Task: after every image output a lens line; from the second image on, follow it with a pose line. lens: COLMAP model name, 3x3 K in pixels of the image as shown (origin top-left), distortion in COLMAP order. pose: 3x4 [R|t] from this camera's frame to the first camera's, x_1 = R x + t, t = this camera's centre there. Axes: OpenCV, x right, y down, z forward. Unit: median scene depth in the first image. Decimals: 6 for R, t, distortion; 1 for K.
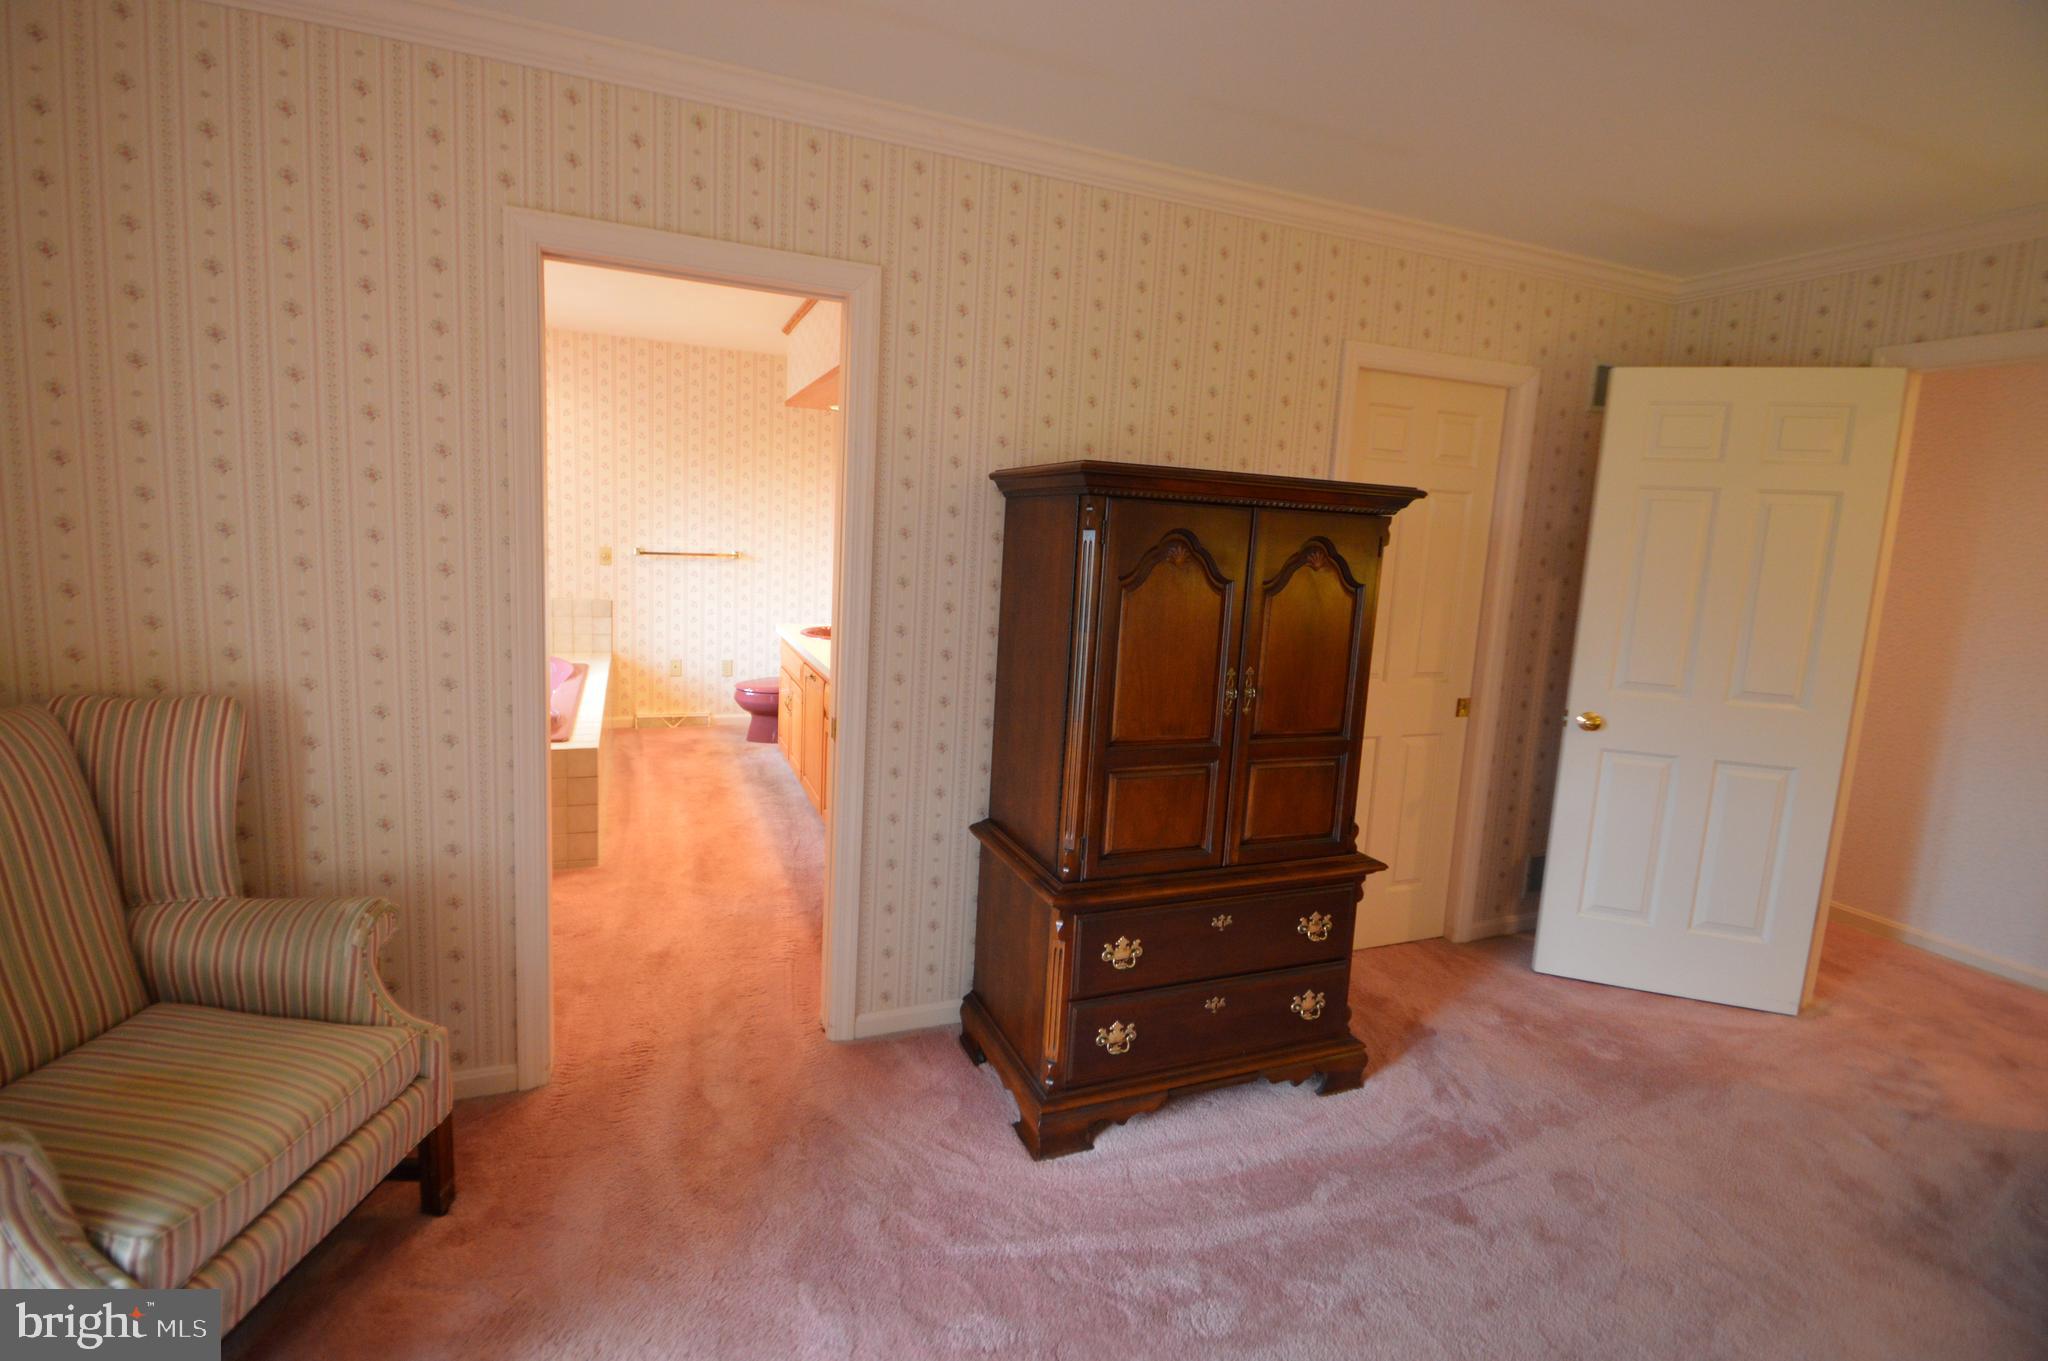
lens RADIAL K [[907.6, 0, 985.6], [0, 907.6, 646.8], [0, 0, 1]] dist [0.016302, -0.018584]
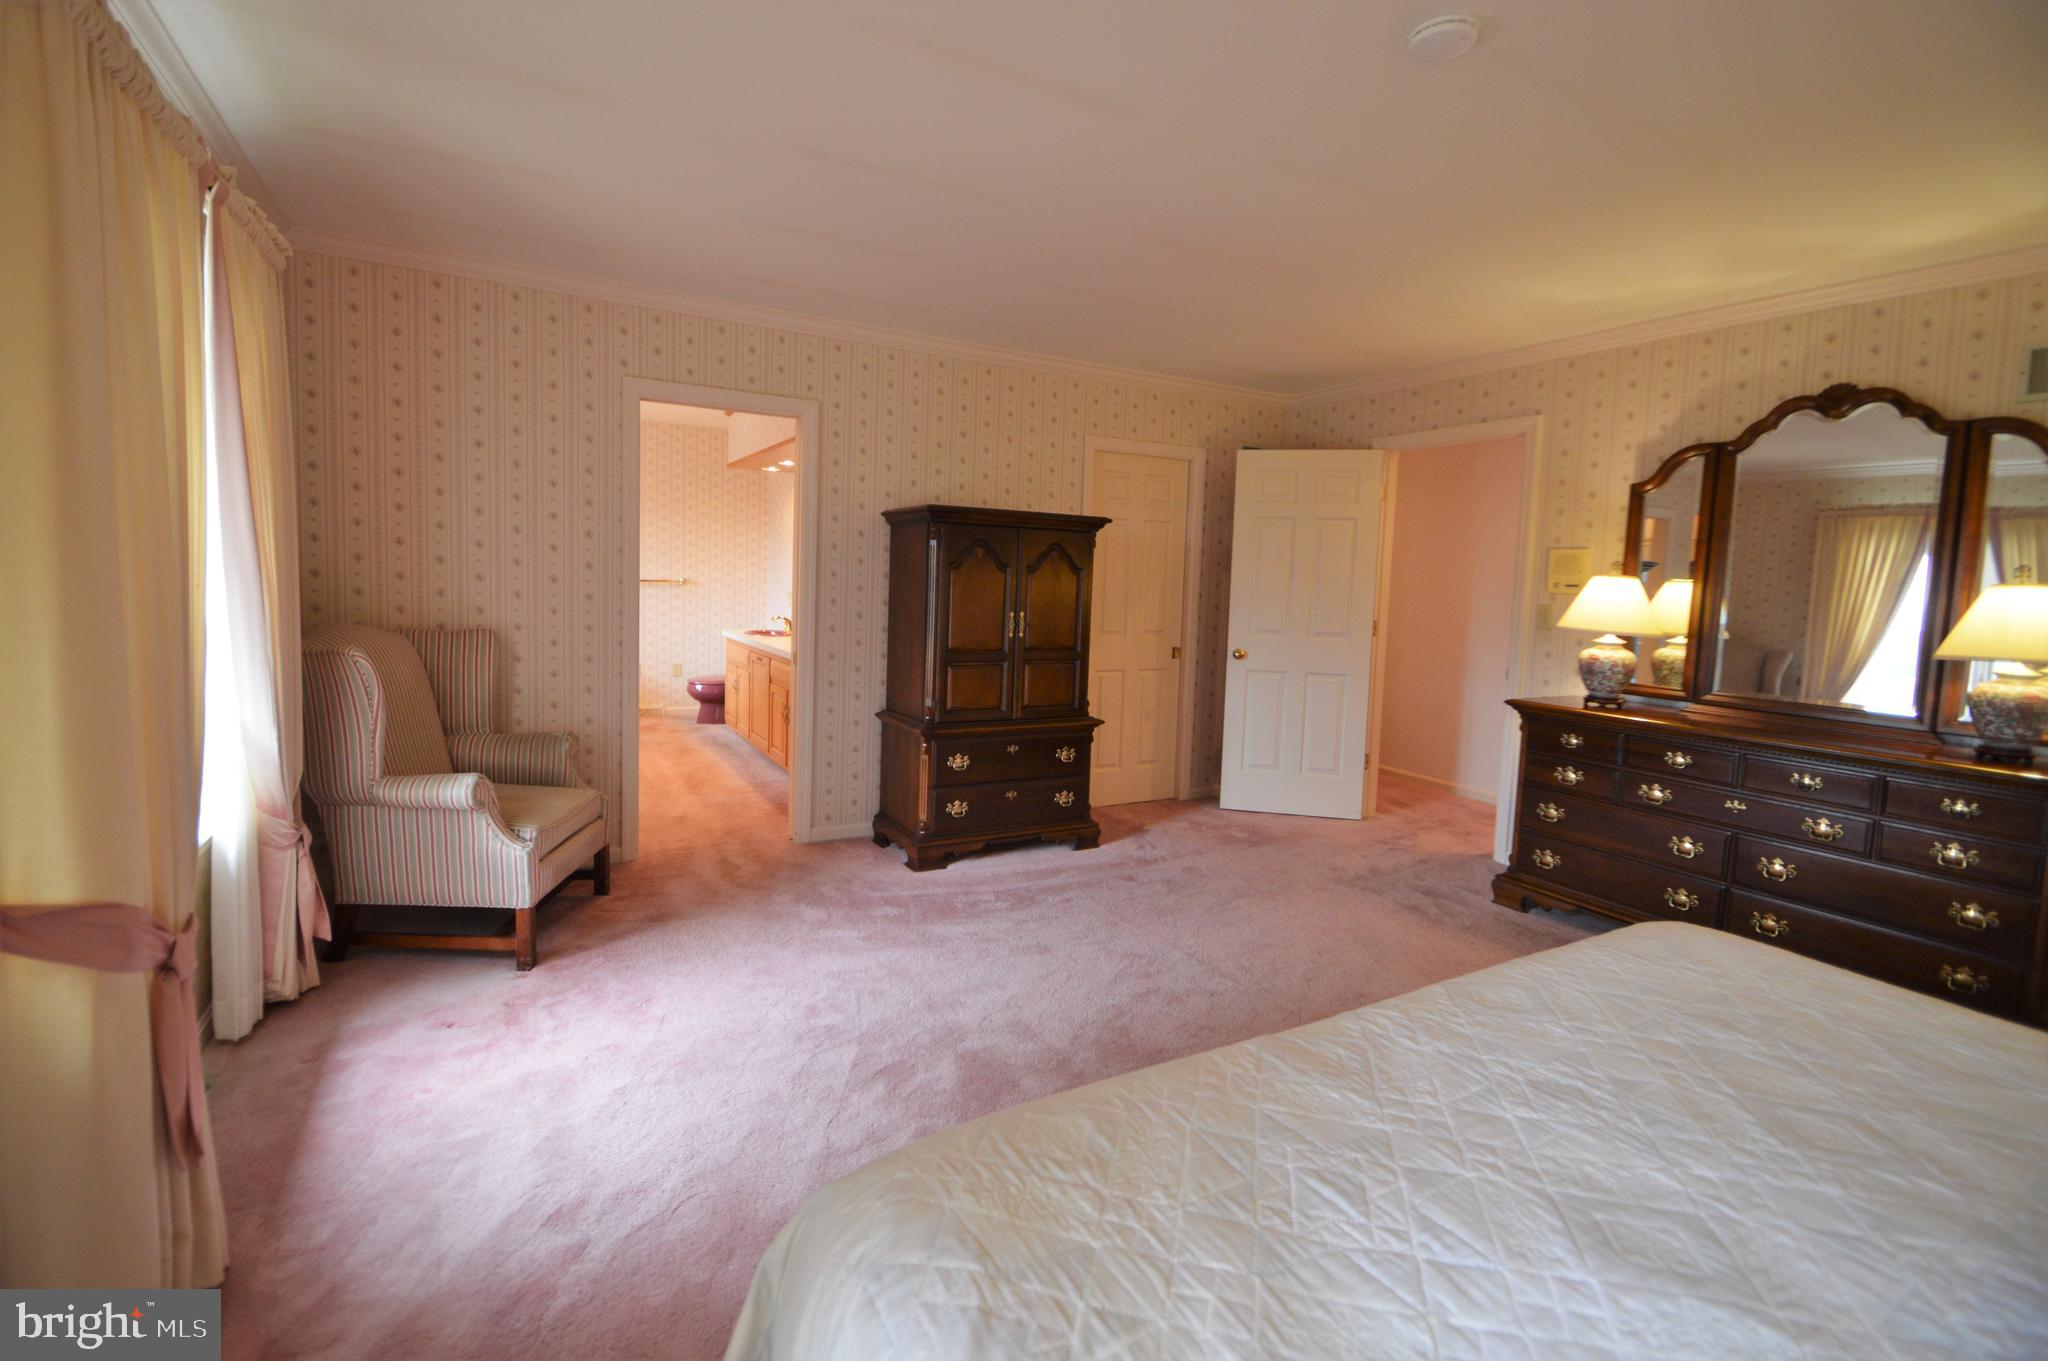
lens RADIAL K [[907.6, 0, 985.6], [0, 907.6, 646.8], [0, 0, 1]] dist [0.016302, -0.018584]
pose [[0.992842, -0.027611, 0.116199, -0.006962], [0.033377, 0.998291, -0.047972, 0.176105], [-0.114675, 0.051507, 0.992067, -0.833366]]
